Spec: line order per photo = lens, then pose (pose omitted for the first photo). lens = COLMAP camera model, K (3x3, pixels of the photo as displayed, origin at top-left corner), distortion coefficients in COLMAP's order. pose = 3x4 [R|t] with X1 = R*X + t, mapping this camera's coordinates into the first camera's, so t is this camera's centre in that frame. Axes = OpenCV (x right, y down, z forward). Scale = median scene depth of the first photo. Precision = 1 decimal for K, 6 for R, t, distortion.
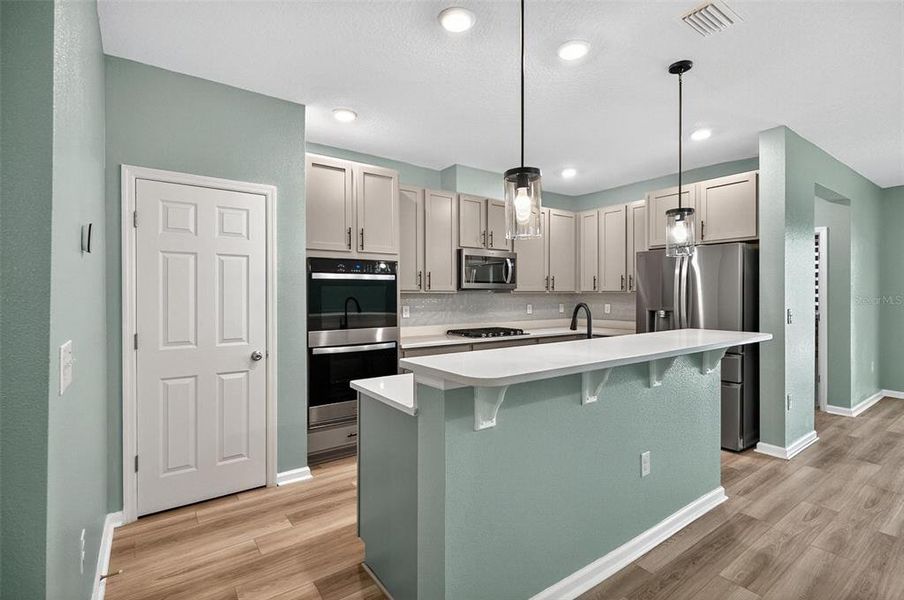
lens RADIAL K [[419.0, 0, 465.8], [0, 419.0, 299.1], [0, 0, 1]] dist [-0.003702, -0.000308]
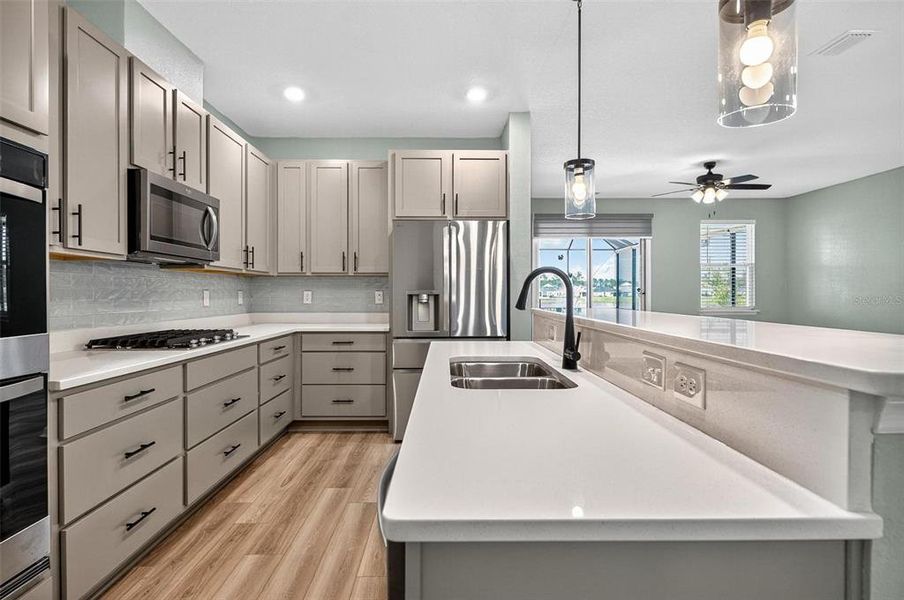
lens RADIAL K [[465.9, 0, 453.4], [0, 465.9, 293.3], [0, 0, 1]] dist [0.013010, -0.001296]
pose [[0.594282, -0.002149, 0.804254, -0.298619], [0.012411, 0.999902, -0.006499, 0.040810], [-0.804161, 0.013844, 0.594250, 0.491539]]
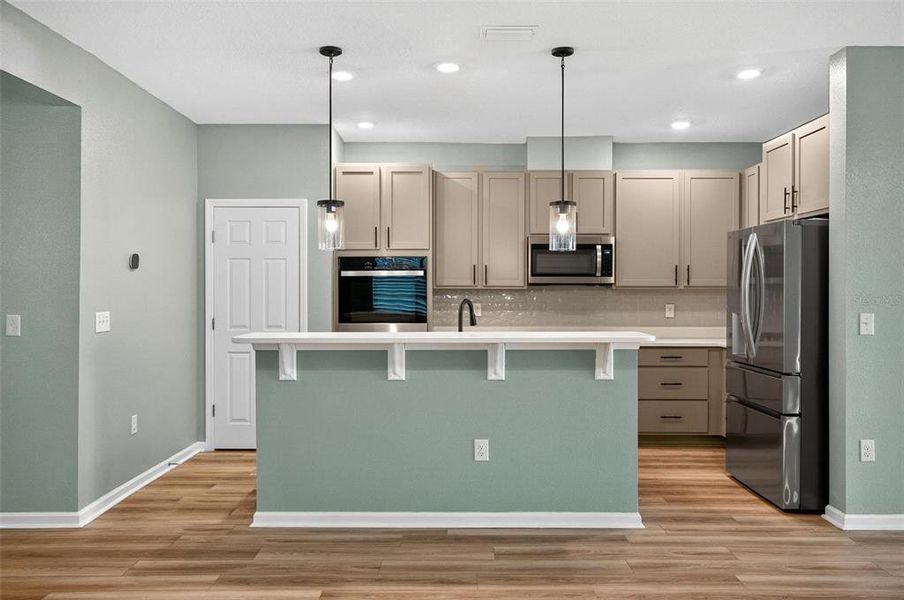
lens RADIAL K [[712.4, 0, 454.7], [0, 712.4, 302.5], [0, 0, 1]] dist [0.018897, 0.001990]
pose [[0.803962, 0.010851, -0.594581, 0.923277], [-0.006883, 0.999936, 0.008941, 0.002160], [0.594640, -0.003096, 0.803986, -0.319379]]
